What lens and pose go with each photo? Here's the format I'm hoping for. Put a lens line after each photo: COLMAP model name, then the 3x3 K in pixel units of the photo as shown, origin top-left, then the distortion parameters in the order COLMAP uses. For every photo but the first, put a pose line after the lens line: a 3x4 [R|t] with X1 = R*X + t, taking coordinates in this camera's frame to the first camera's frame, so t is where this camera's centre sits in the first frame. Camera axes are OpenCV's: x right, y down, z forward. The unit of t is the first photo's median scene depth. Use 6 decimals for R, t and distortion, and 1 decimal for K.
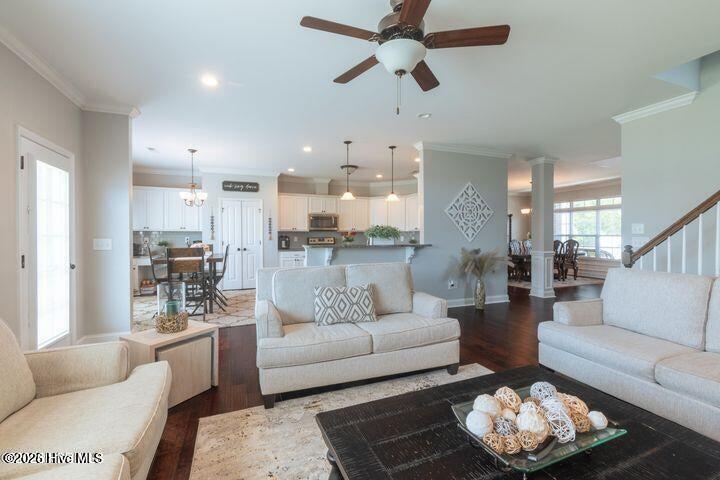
lens RADIAL K [[314.1, 0, 368.9], [0, 314.1, 234.0], [0, 0, 1]] dist [0.002611, 0.000092]
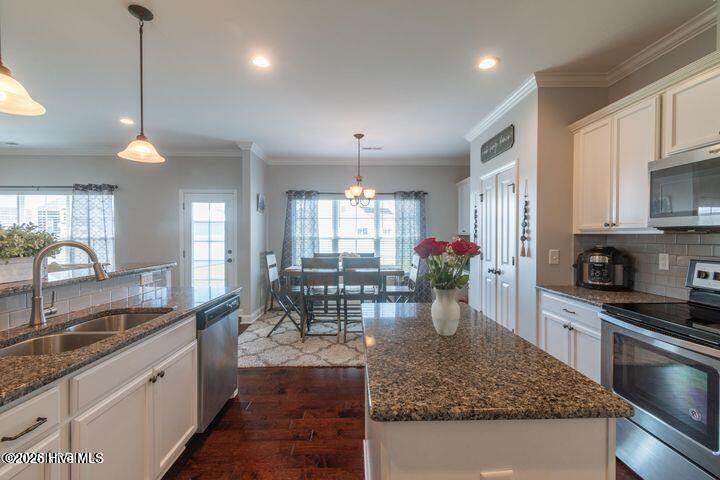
lens RADIAL K [[317.6, 0, 362.6], [0, 317.6, 239.2], [0, 0, 1]] dist [0.001454, -0.000490]
pose [[-0.373148, 0.008156, -0.927736, 0.127634], [0.002607, 0.999967, 0.007743, -0.006181], [0.927768, 0.000470, -0.373157, 0.894825]]
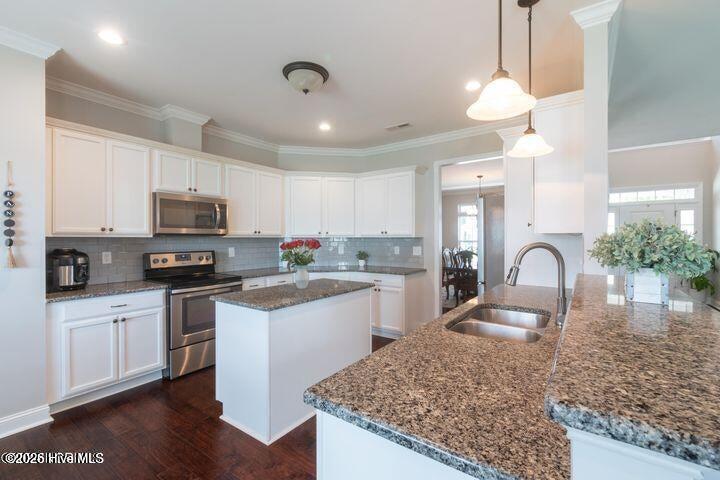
lens RADIAL K [[317.6, 0, 362.6], [0, 317.6, 239.2], [0, 0, 1]] dist [0.001454, -0.000490]
pose [[0.851184, -0.000300, 0.524868, -0.179752], [-0.001231, 0.999996, 0.002569, -0.007247], [-0.524866, -0.002833, 0.851180, 0.542033]]
